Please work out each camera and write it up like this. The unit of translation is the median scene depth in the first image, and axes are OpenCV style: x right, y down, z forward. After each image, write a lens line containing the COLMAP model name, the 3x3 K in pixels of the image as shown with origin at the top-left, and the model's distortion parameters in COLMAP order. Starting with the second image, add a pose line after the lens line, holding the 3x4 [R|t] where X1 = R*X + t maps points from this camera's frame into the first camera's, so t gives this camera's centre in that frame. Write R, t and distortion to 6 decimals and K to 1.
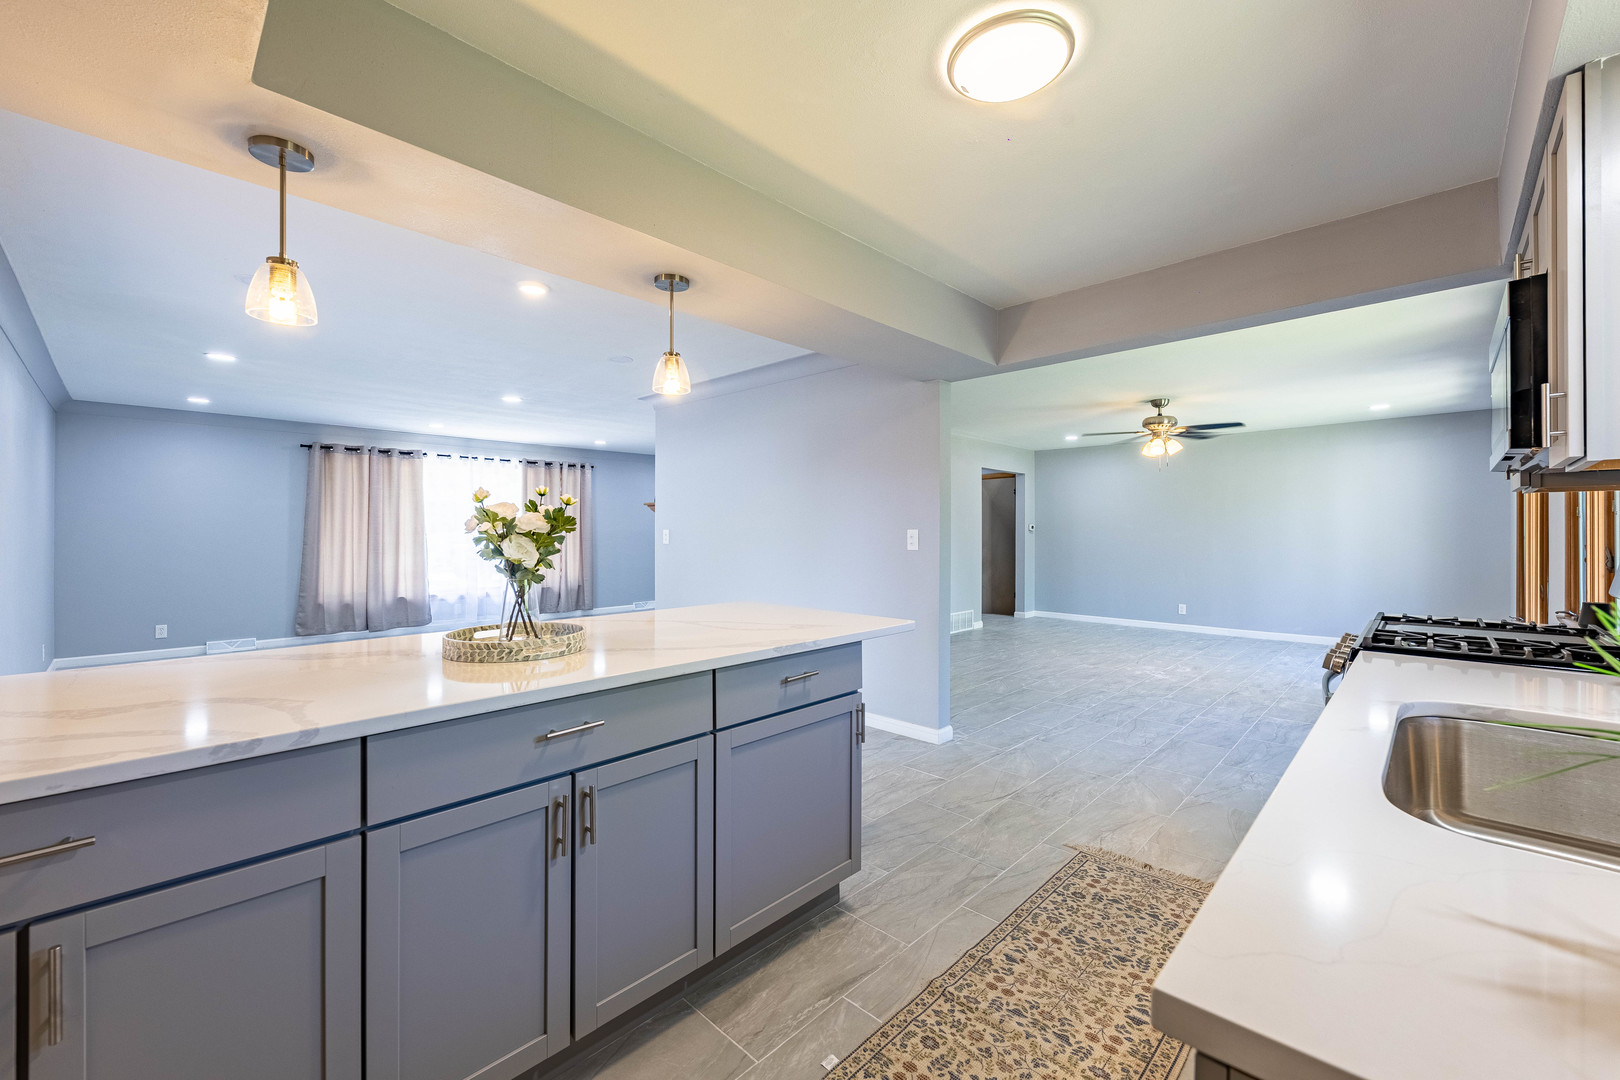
lens RADIAL K [[649.0, 0, 803.8], [0, 649.0, 530.2], [0, 0, 1]] dist [0.007774, -0.003934]
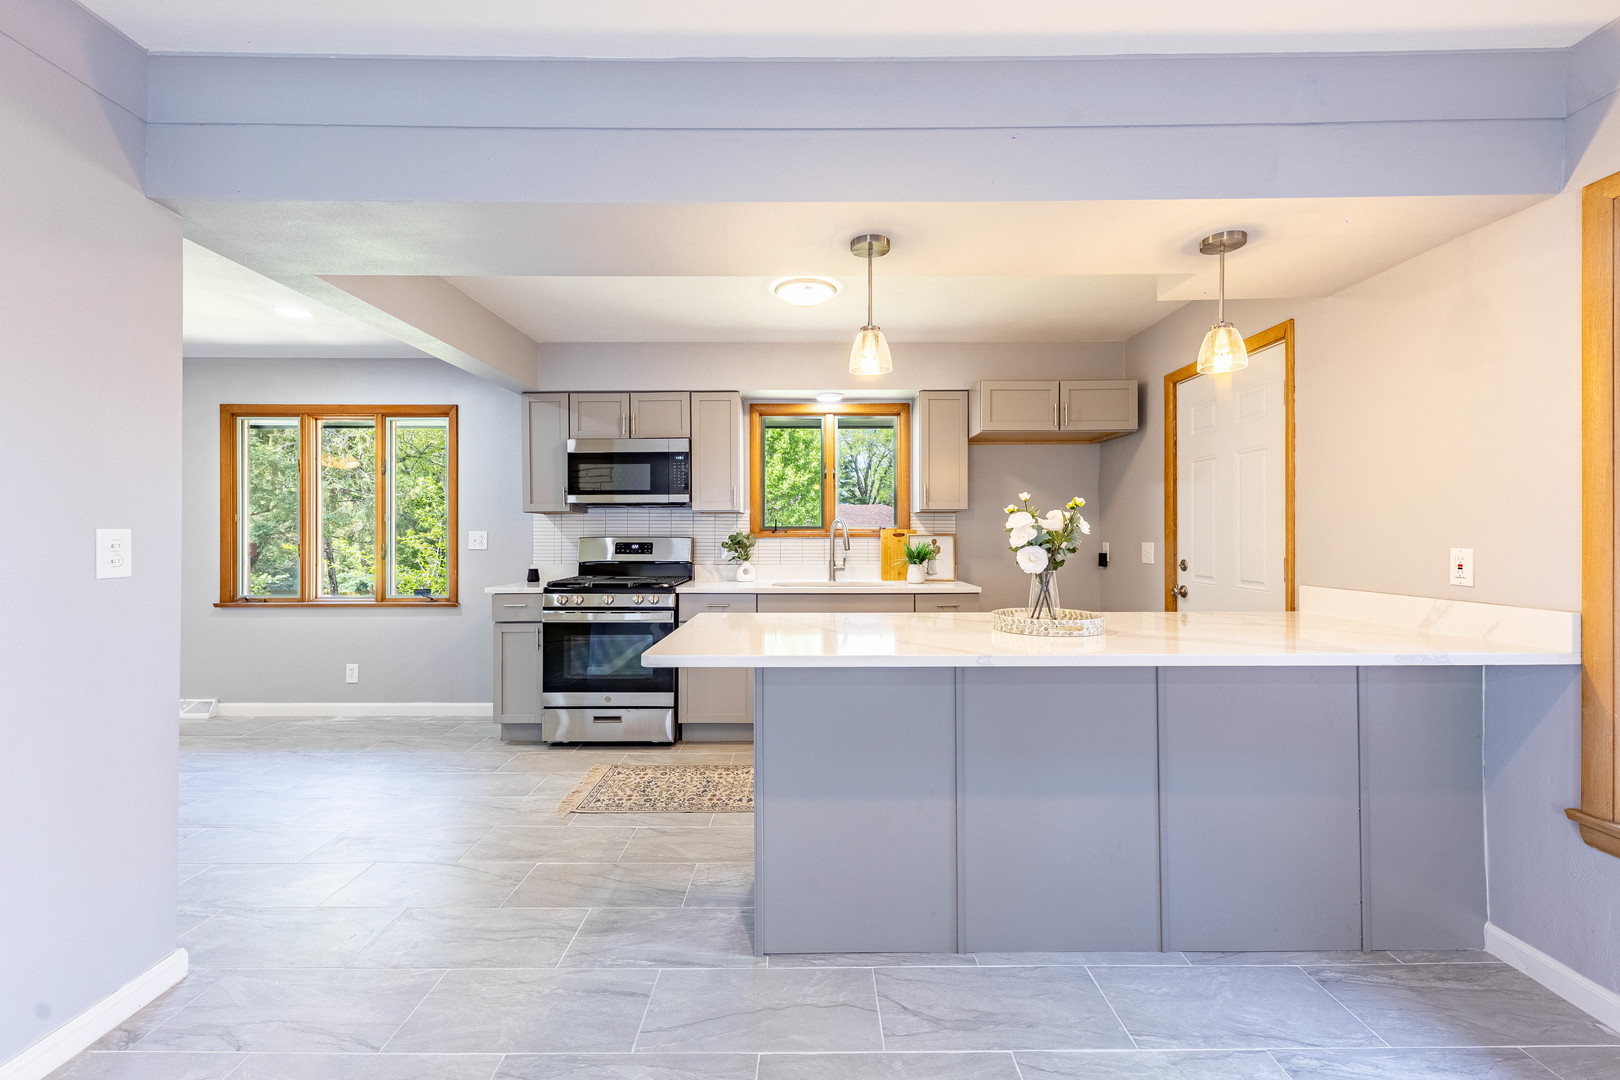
lens RADIAL K [[649.0, 0, 812.6], [0, 649.0, 533.4], [0, 0, 1]] dist [0.007774, -0.003934]
pose [[-0.703302, 0.002339, 0.710887, -0.227471], [0.001197, 0.999997, -0.002105, 0.001907], [-0.710890, -0.000629, -0.703303, 0.494940]]
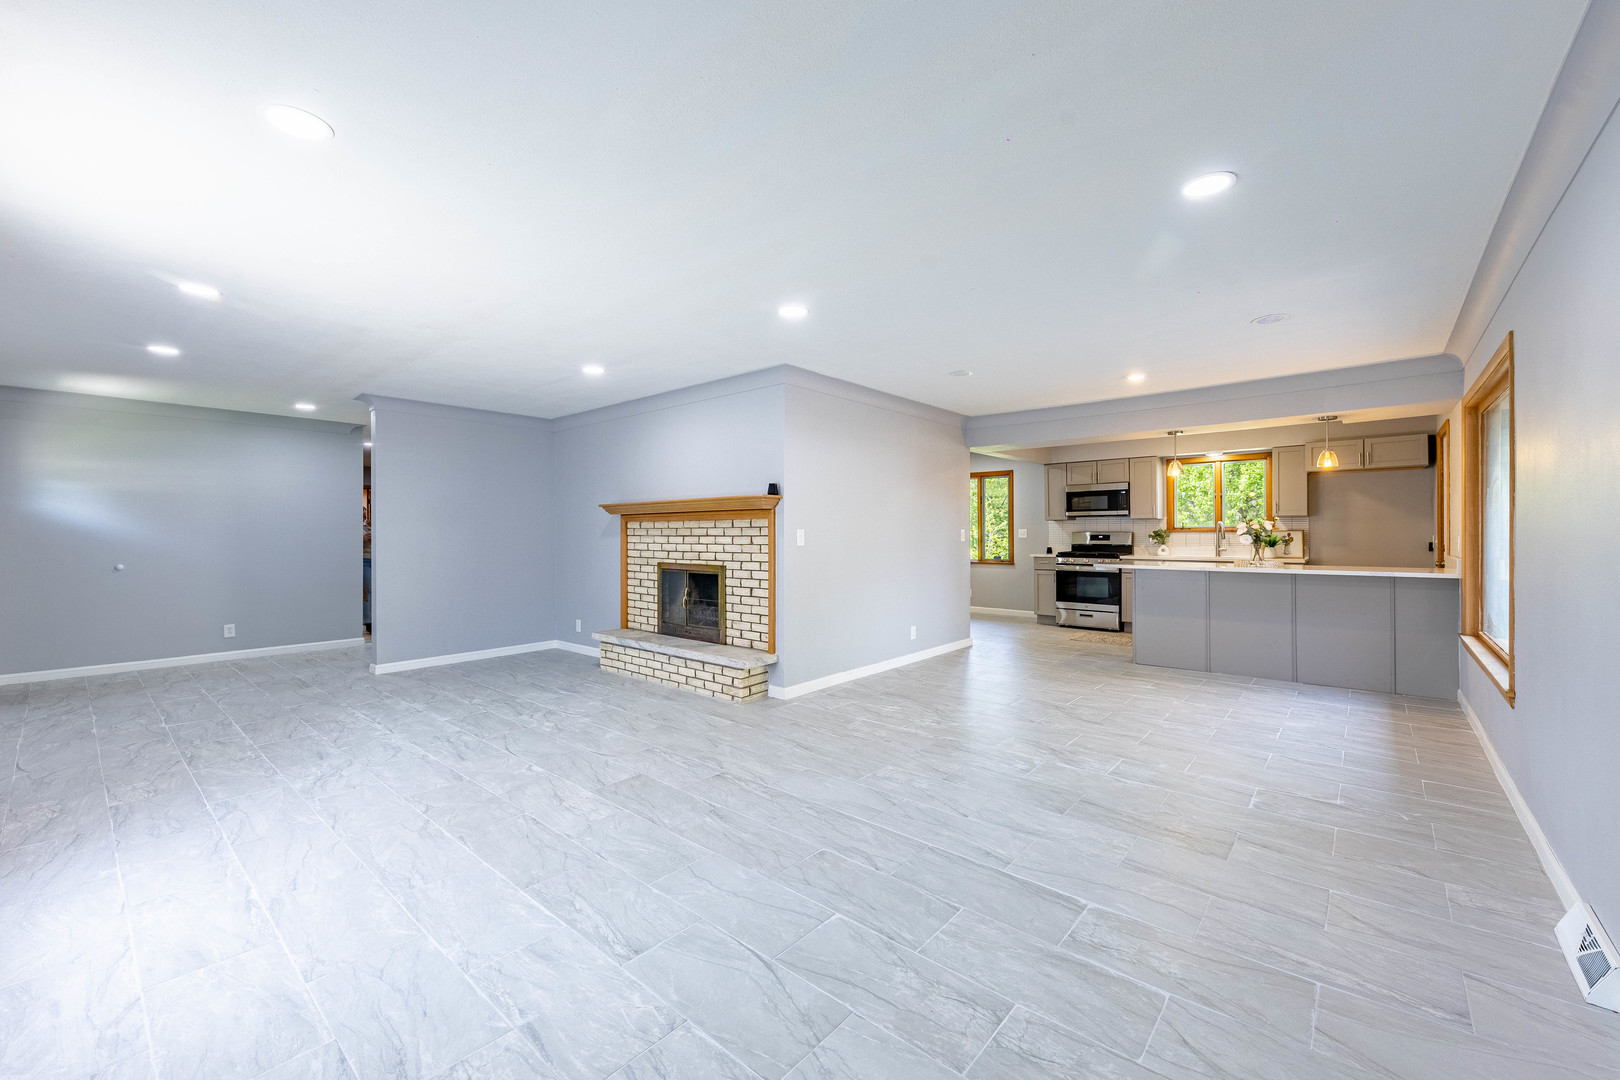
lens RADIAL K [[649.0, 0, 807.0], [0, 649.0, 530.9], [0, 0, 1]] dist [0.007774, -0.003934]
pose [[-0.060792, 0.002438, 0.998147, -0.797087], [0.003435, 0.999992, -0.002233, 0.002541], [-0.998145, 0.003293, -0.060800, 0.776786]]
